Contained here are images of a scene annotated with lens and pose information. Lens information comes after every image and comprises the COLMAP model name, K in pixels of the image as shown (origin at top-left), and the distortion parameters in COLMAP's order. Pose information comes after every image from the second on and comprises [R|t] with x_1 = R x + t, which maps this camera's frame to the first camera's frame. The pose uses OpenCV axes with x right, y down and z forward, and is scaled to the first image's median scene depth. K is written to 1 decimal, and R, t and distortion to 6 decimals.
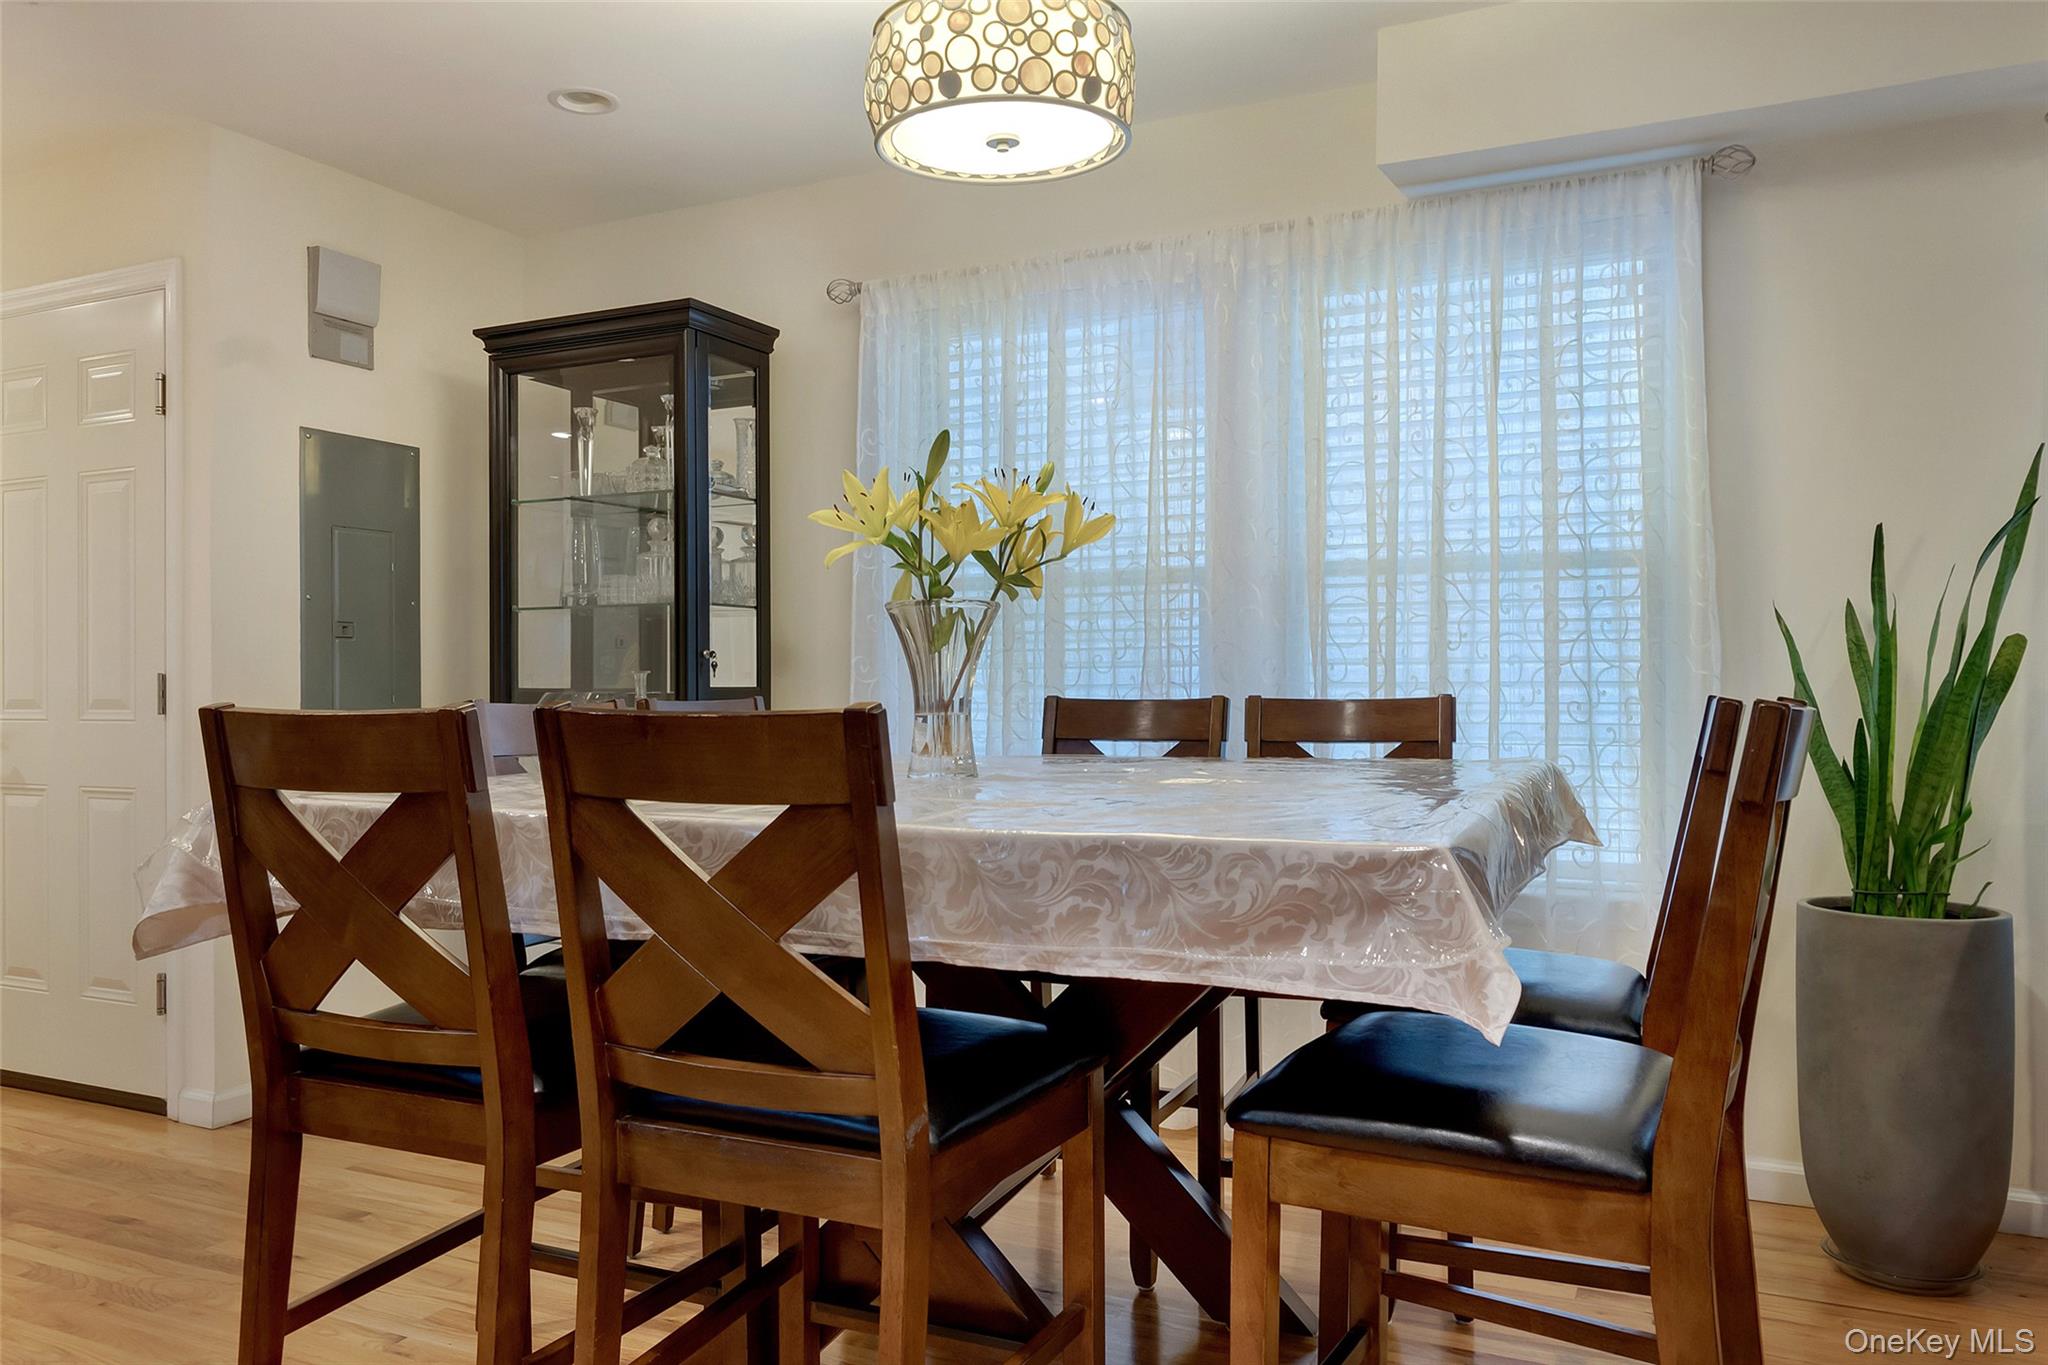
lens RADIAL K [[1568.7, 0, 1022.5], [0, 1568.7, 684.7], [0, 0, 1]] dist [0.008853, 0.001654]
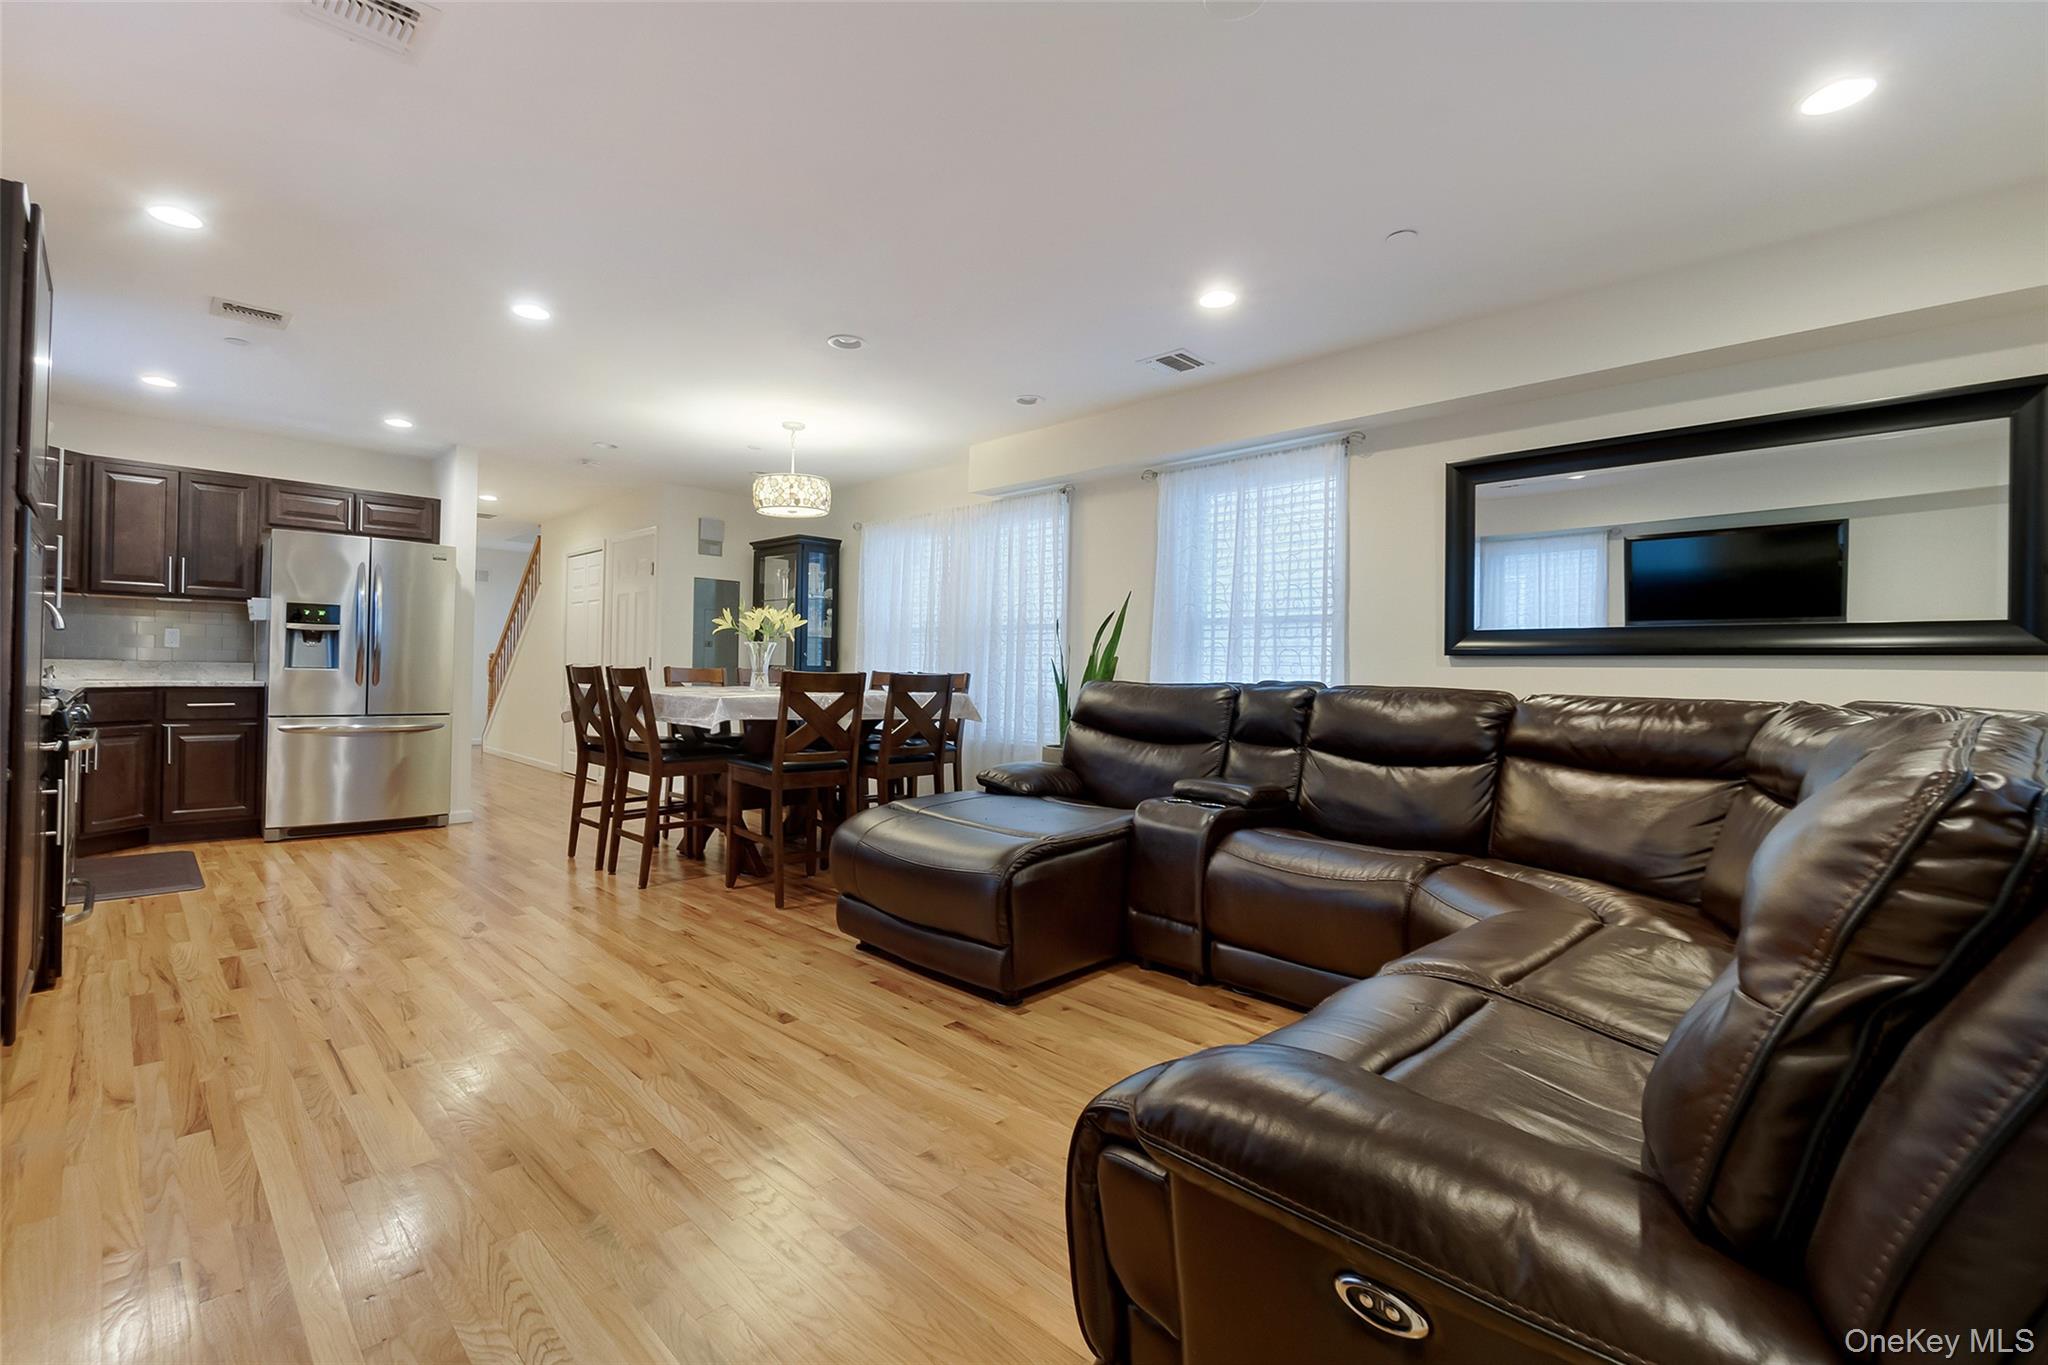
lens RADIAL K [[915.1, 0, 1017.3], [0, 915.1, 668.8], [0, 0, 1]] dist [-0.009012, -0.000417]
pose [[0.943266, 0.029268, -0.330745, 0.914904], [-0.031890, 0.999488, -0.002504, 0.000466], [0.330503, 0.012909, 0.943717, -0.596493]]
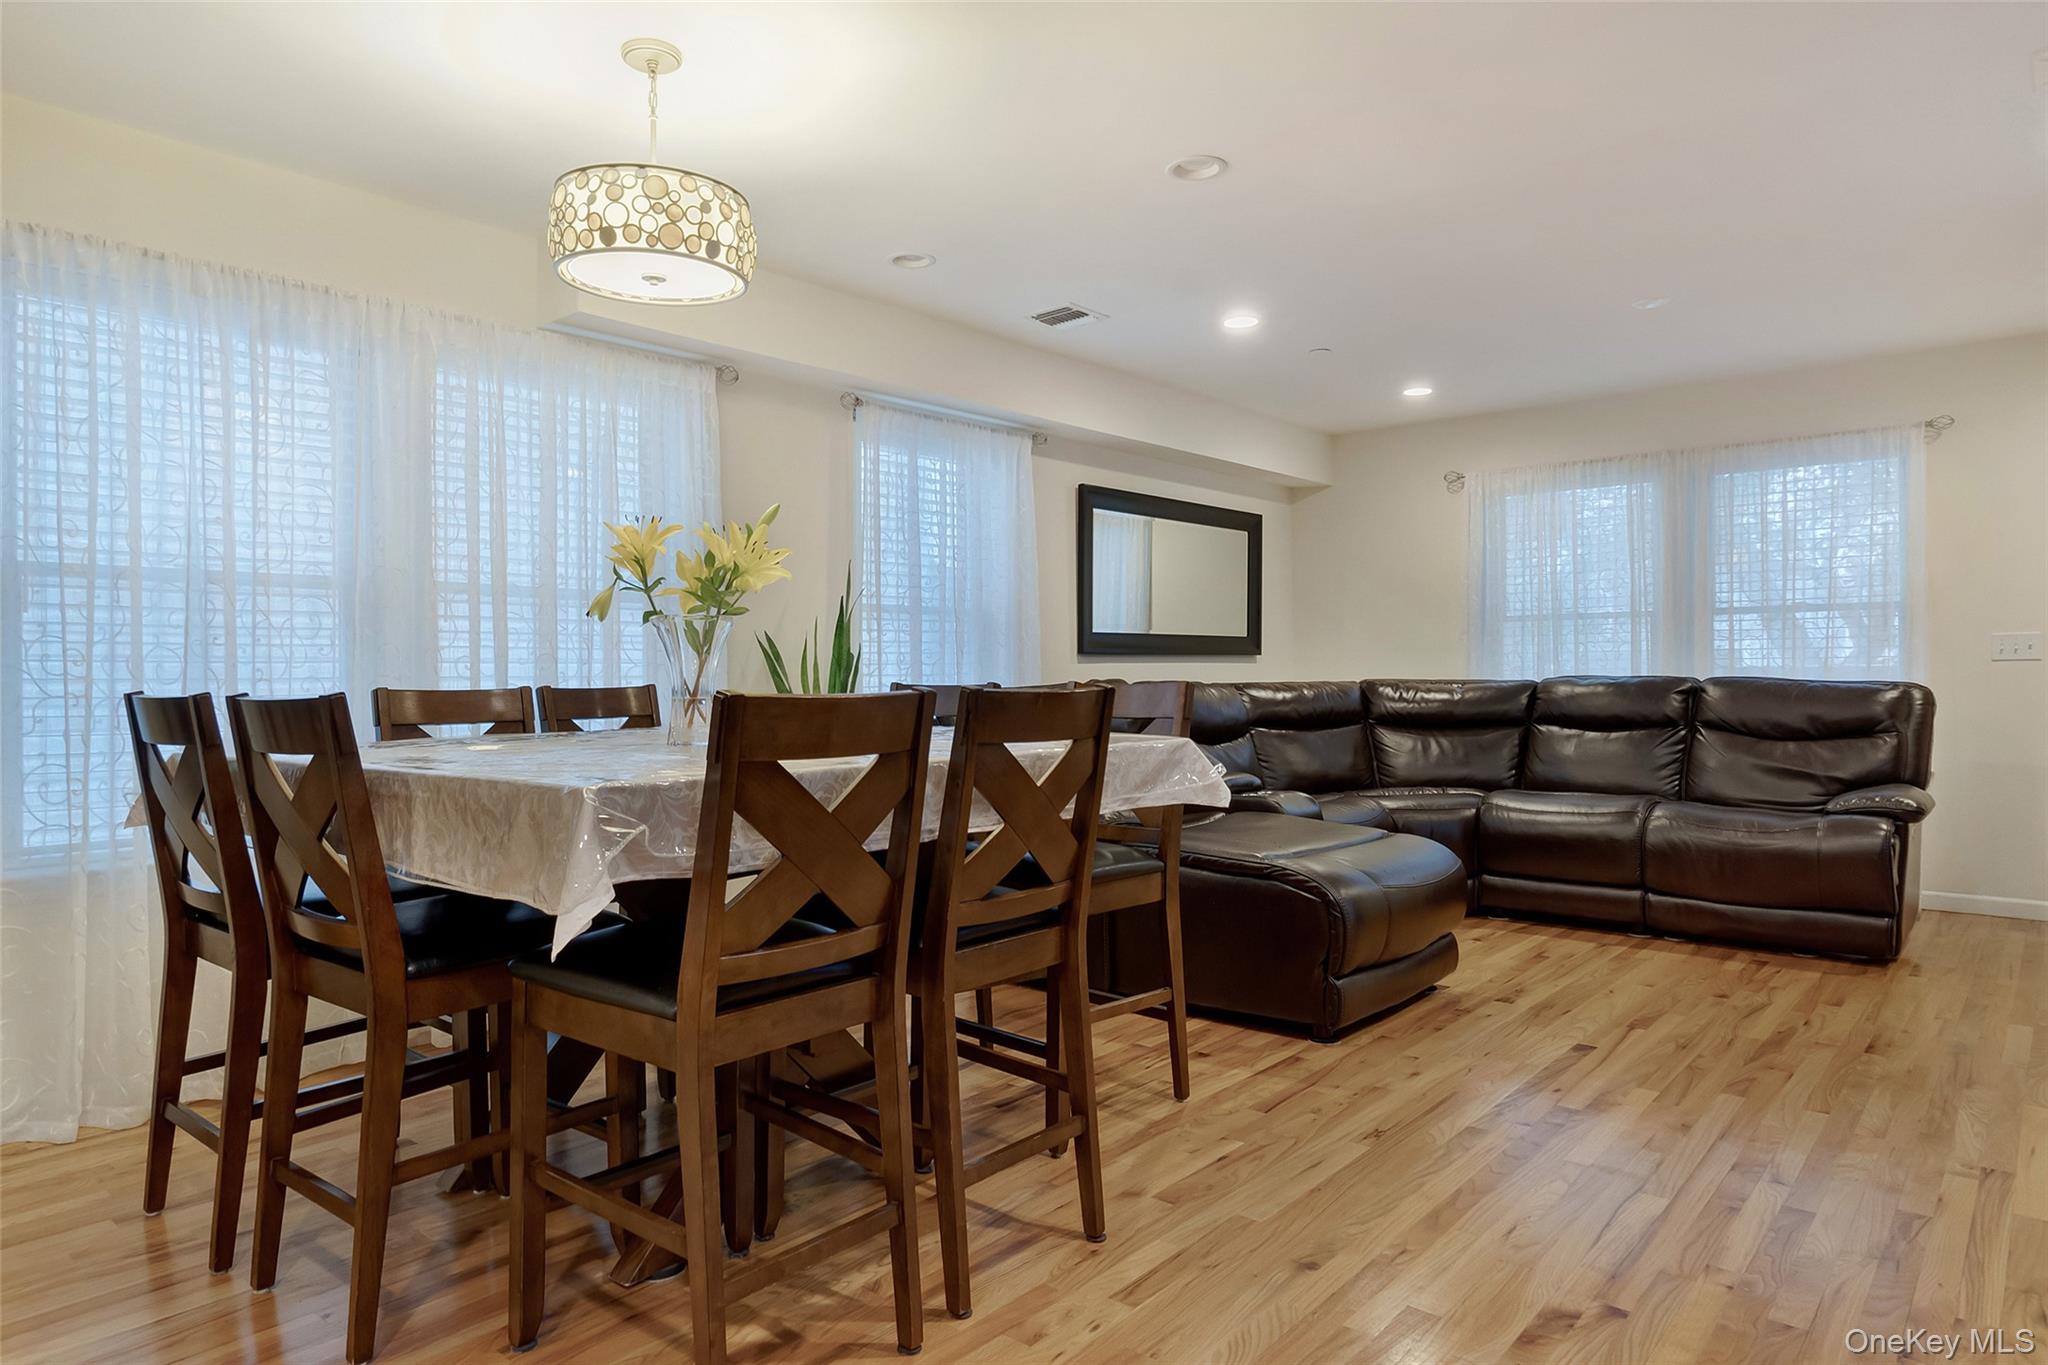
lens RADIAL K [[1257.2, 0, 972.7], [0, 1257.2, 675.3], [0, 0, 1]] dist [0.003867, -0.003000]
pose [[0.268055, 0.005913, 0.963386, -0.808647], [0.005430, 0.999956, -0.007648, 0.008174], [-0.963388, 0.007281, 0.268011, 0.377890]]
